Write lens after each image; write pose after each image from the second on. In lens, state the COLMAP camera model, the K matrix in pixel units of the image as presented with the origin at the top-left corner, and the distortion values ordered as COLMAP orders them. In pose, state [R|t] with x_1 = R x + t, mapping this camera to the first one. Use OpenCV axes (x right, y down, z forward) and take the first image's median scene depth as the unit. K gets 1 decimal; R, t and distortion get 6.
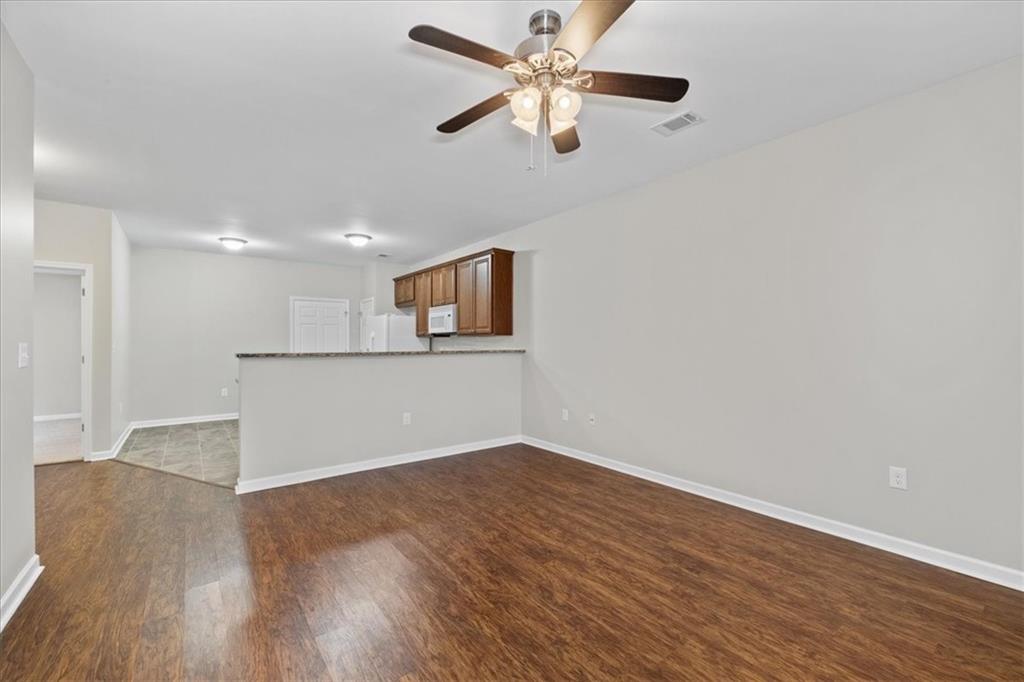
lens RADIAL K [[434.8, 0, 512.0], [0, 434.8, 341.0], [0, 0, 1]] dist [-0.001445, 0.000353]
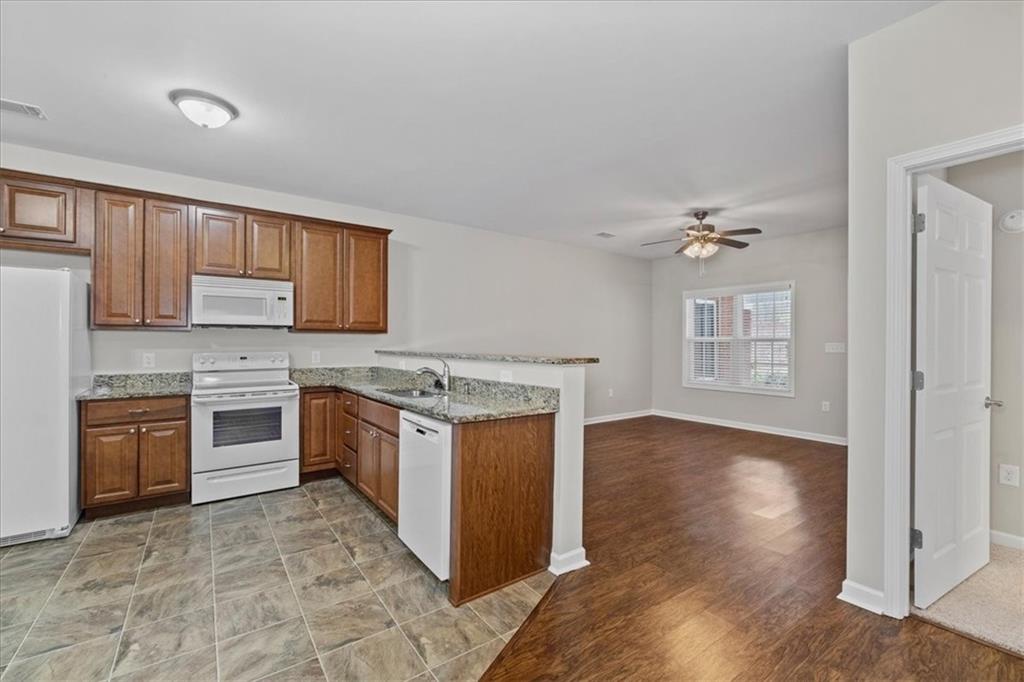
lens RADIAL K [[434.8, 0, 512.0], [0, 434.8, 341.0], [0, 0, 1]] dist [-0.001445, 0.000353]
pose [[0.022137, 0.004861, 0.999743, -1.125144], [-0.008545, 0.999953, -0.004673, 0.004964], [-0.999718, -0.008440, 0.022177, 0.942402]]
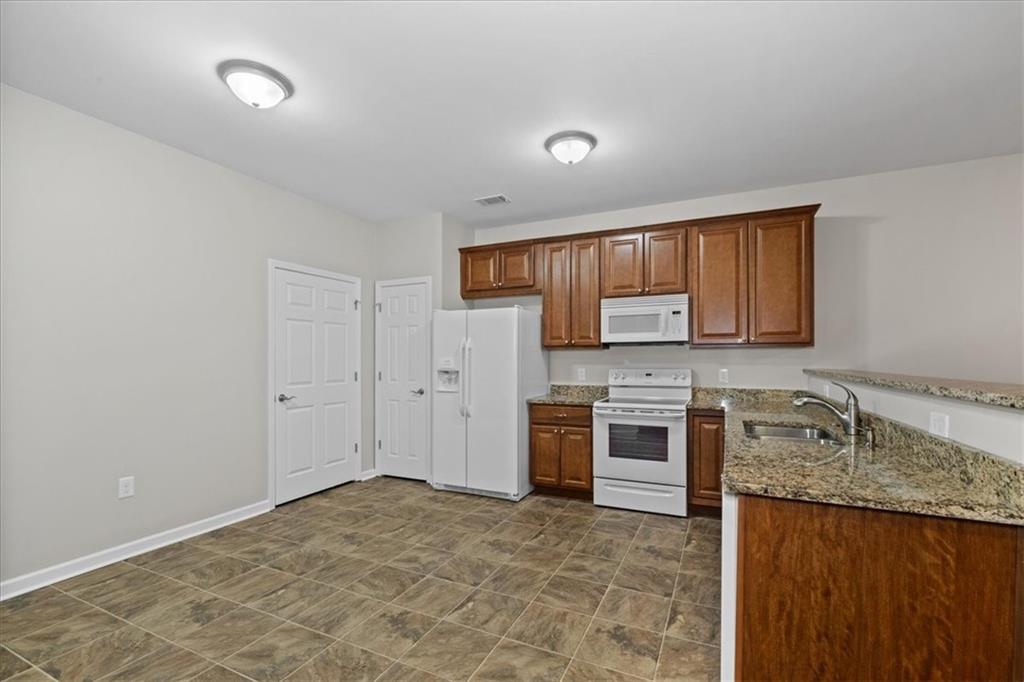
lens RADIAL K [[444.4, 0, 520.2], [0, 444.4, 358.5], [0, 0, 1]] dist [-0.001698, -0.000062]
pose [[0.881745, 0.000993, 0.471725, -0.907371], [-0.002574, 0.999993, 0.002706, 0.004928], [-0.471719, -0.003600, 0.881741, 0.814696]]
